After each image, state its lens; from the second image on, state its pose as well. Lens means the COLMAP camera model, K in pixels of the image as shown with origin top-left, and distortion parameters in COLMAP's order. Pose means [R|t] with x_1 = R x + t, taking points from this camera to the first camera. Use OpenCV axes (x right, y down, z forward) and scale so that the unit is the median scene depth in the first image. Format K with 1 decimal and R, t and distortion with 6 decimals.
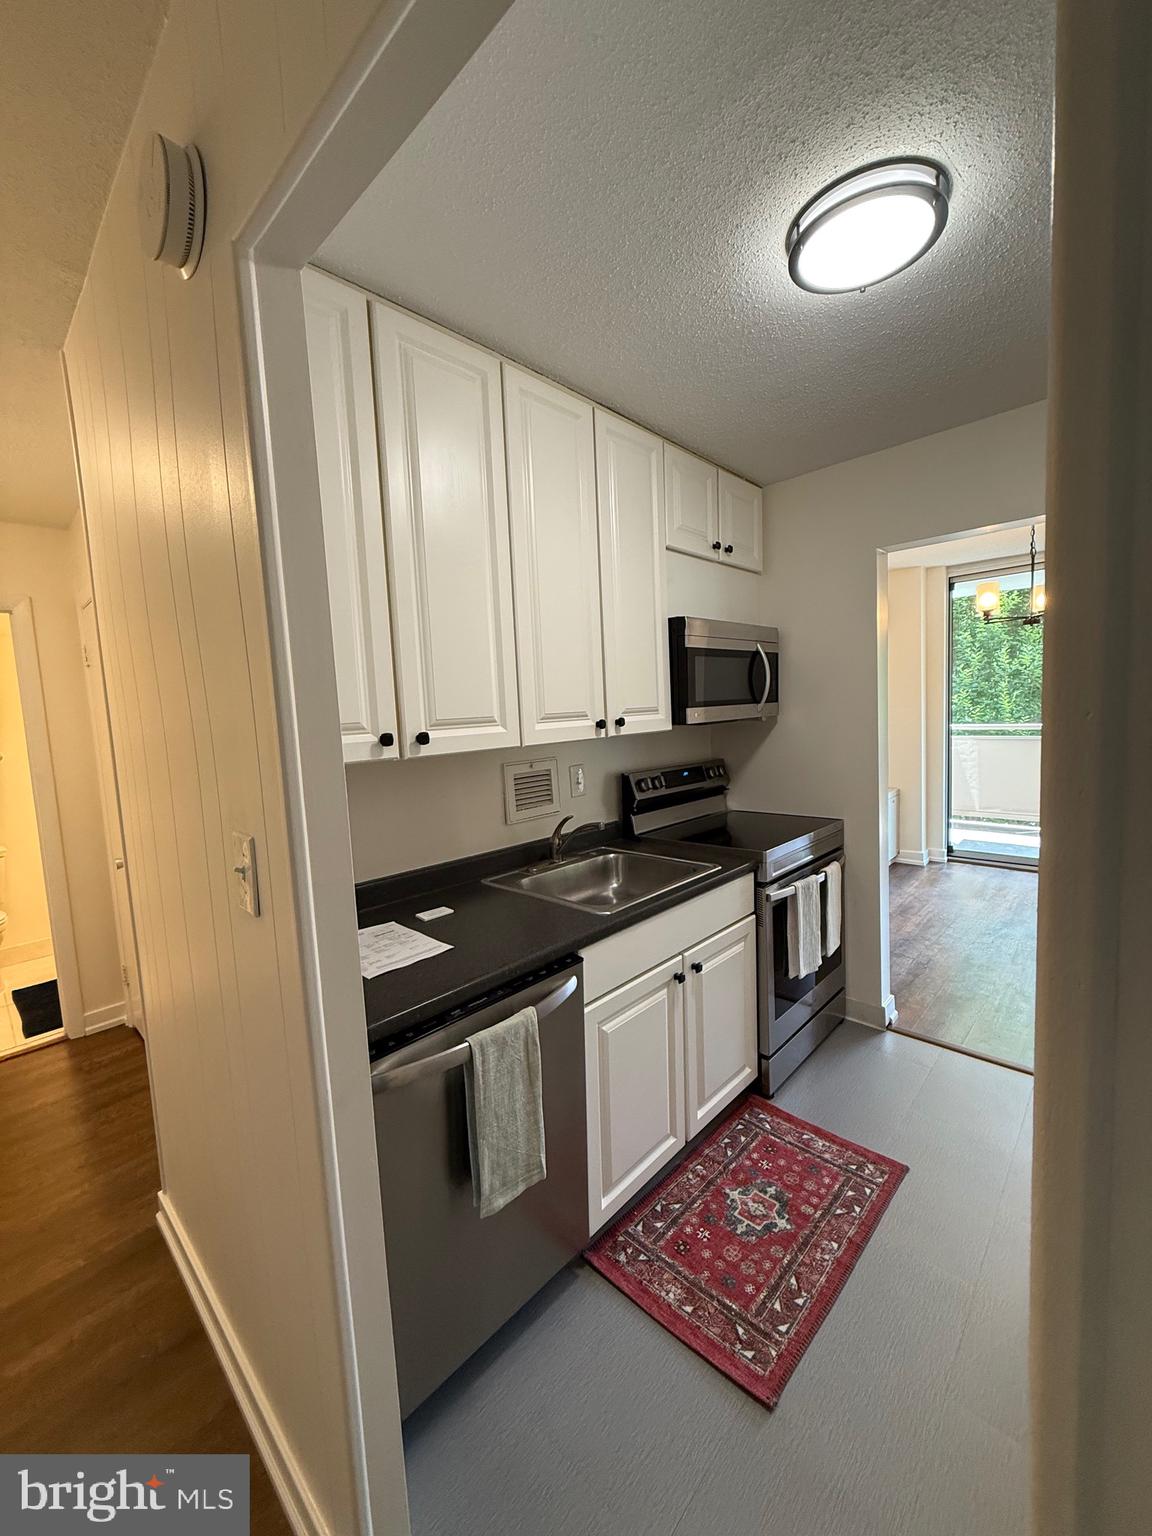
lens RADIAL K [[608.3, 0, 575.3], [0, 608.3, 761.5], [0, 0, 1]] dist [0.000095, -0.000038]
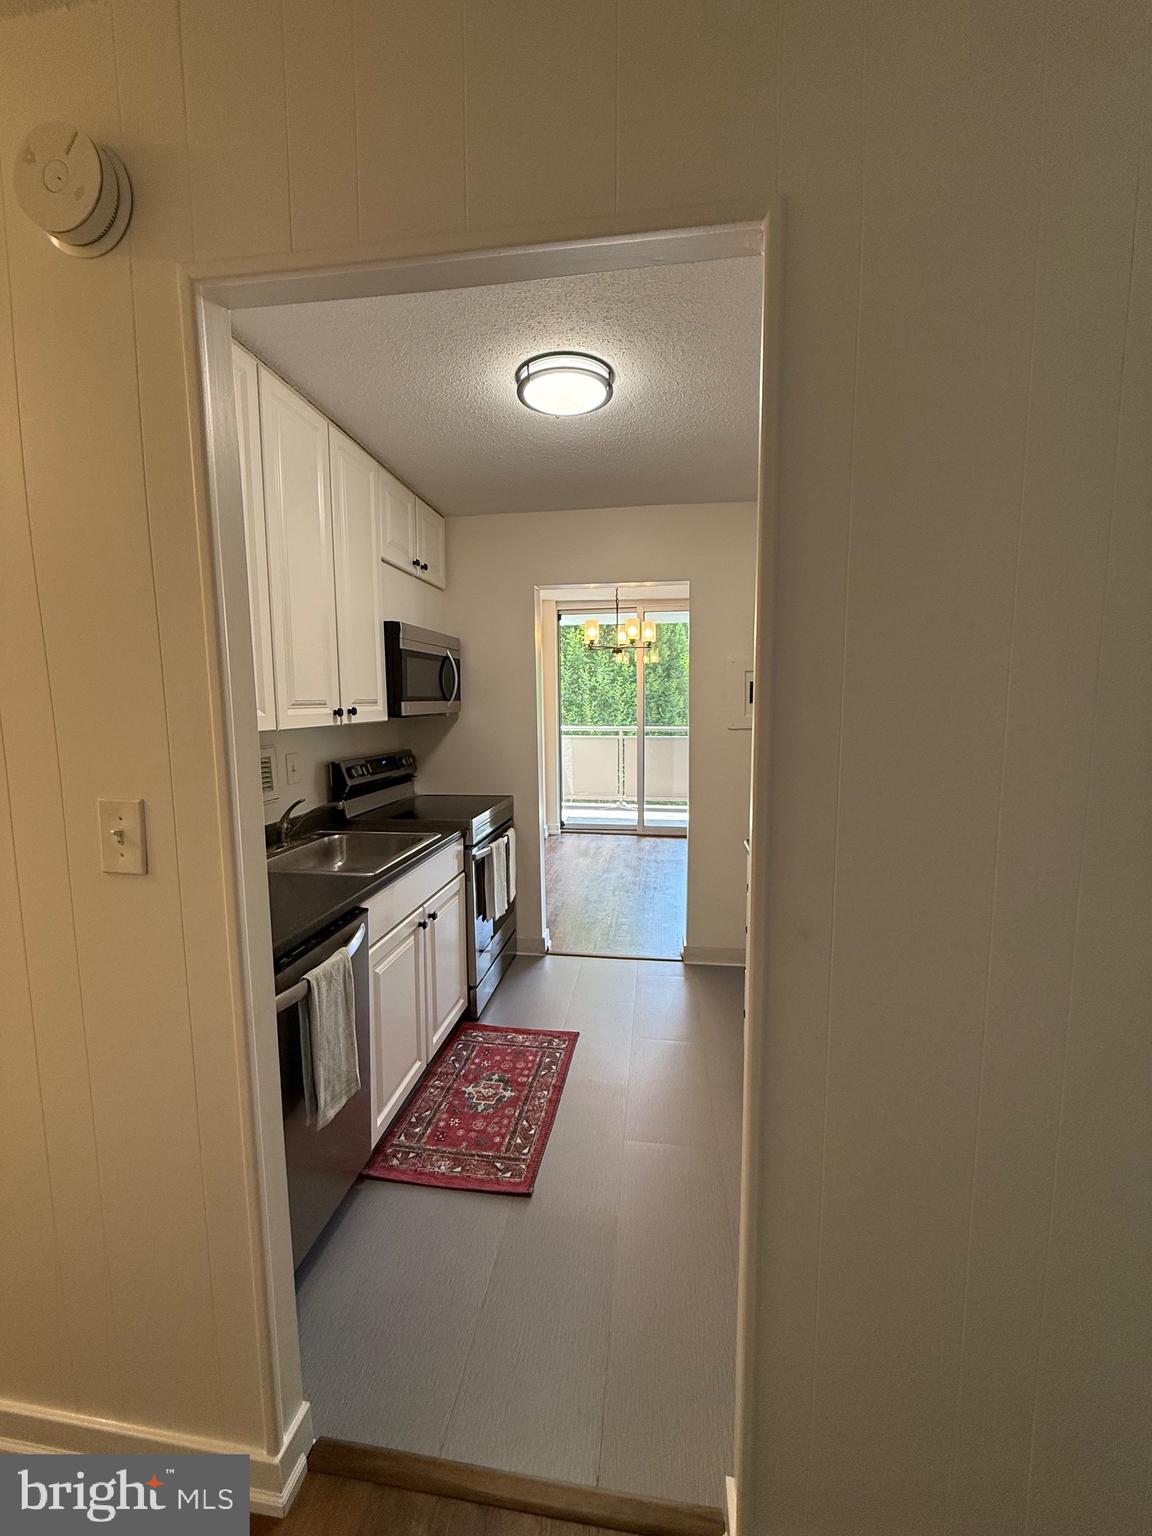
lens RADIAL K [[608.3, 0, 577.8], [0, 608.3, 761.0], [0, 0, 1]] dist [0.000095, -0.000038]
pose [[0.812857, -0.018473, 0.582170, -0.228229], [0.021941, 0.999759, 0.001089, 0.031674], [-0.582050, 0.011888, 0.813066, -0.131509]]
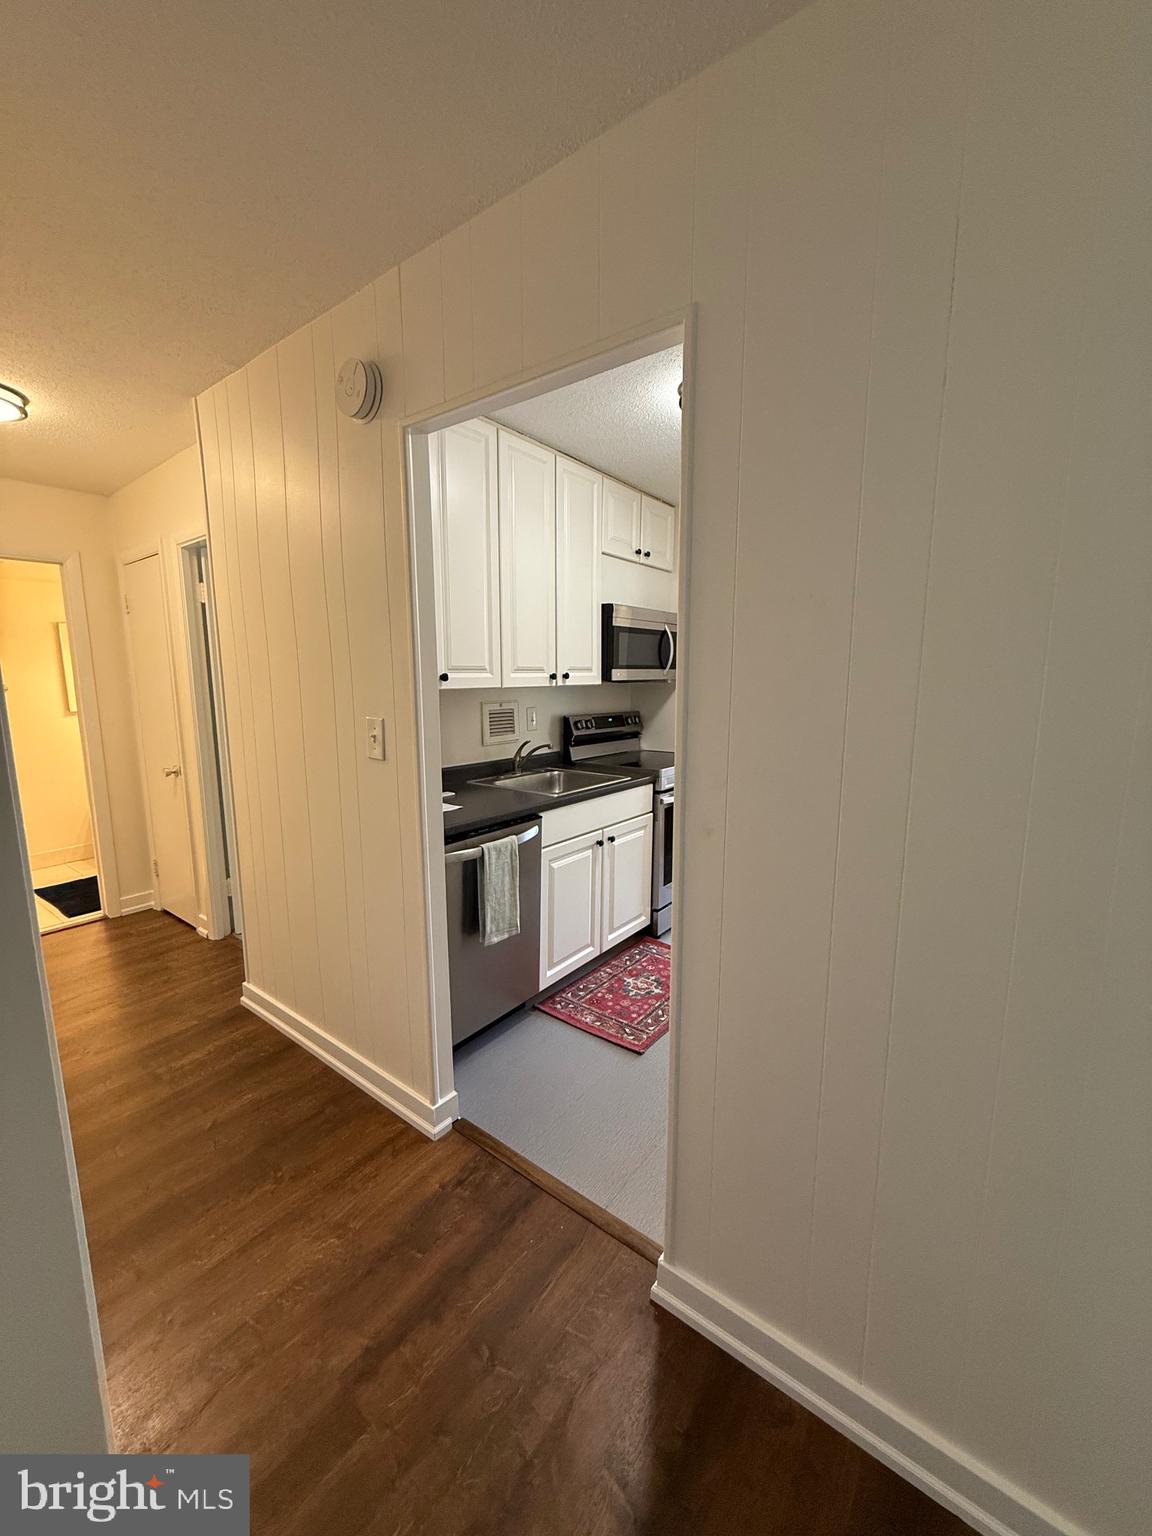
lens RADIAL K [[608.3, 0, 576.6], [0, 608.3, 761.3], [0, 0, 1]] dist [0.000095, -0.000038]
pose [[0.992487, 0.028917, 0.118886, -0.064105], [-0.035057, 0.998140, 0.049879, 0.061365], [-0.117223, -0.053672, 0.991654, -0.425140]]
